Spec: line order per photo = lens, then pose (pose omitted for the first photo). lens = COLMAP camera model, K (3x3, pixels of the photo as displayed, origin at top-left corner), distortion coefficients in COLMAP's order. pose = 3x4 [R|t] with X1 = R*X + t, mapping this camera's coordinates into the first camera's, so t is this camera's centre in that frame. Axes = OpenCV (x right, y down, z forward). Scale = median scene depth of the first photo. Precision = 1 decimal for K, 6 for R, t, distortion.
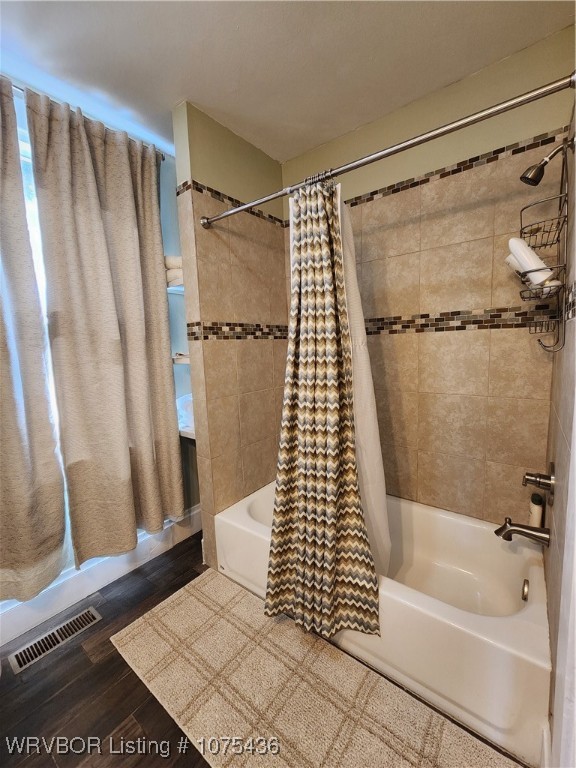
lens RADIAL K [[315.9, 0, 288.2], [0, 315.9, 379.5], [0, 0, 1]] dist [-0.002991, -0.000366]
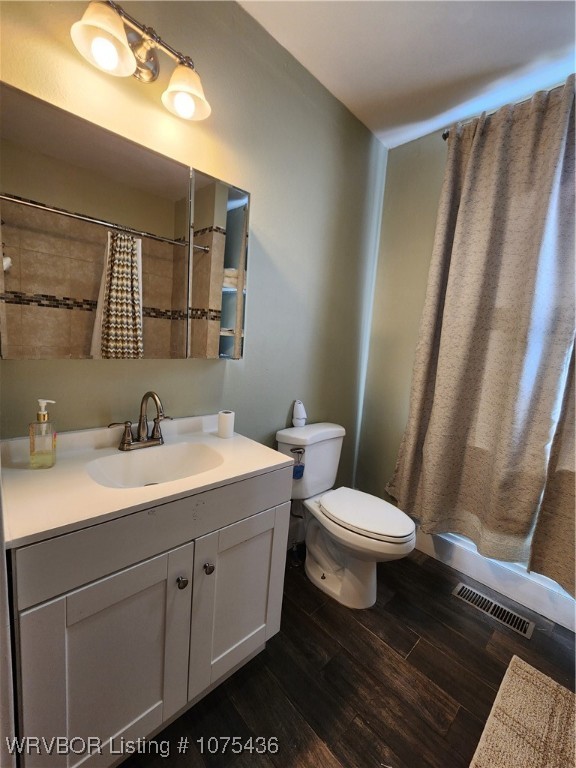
lens RADIAL K [[315.9, 0, 288.1], [0, 315.9, 384.6], [0, 0, 1]] dist [-0.002991, -0.000366]
pose [[-0.150255, 0.166247, -0.974569, 0.299126], [-0.175565, 0.965606, 0.191786, -0.007181], [0.972934, 0.199917, -0.115900, 0.295112]]
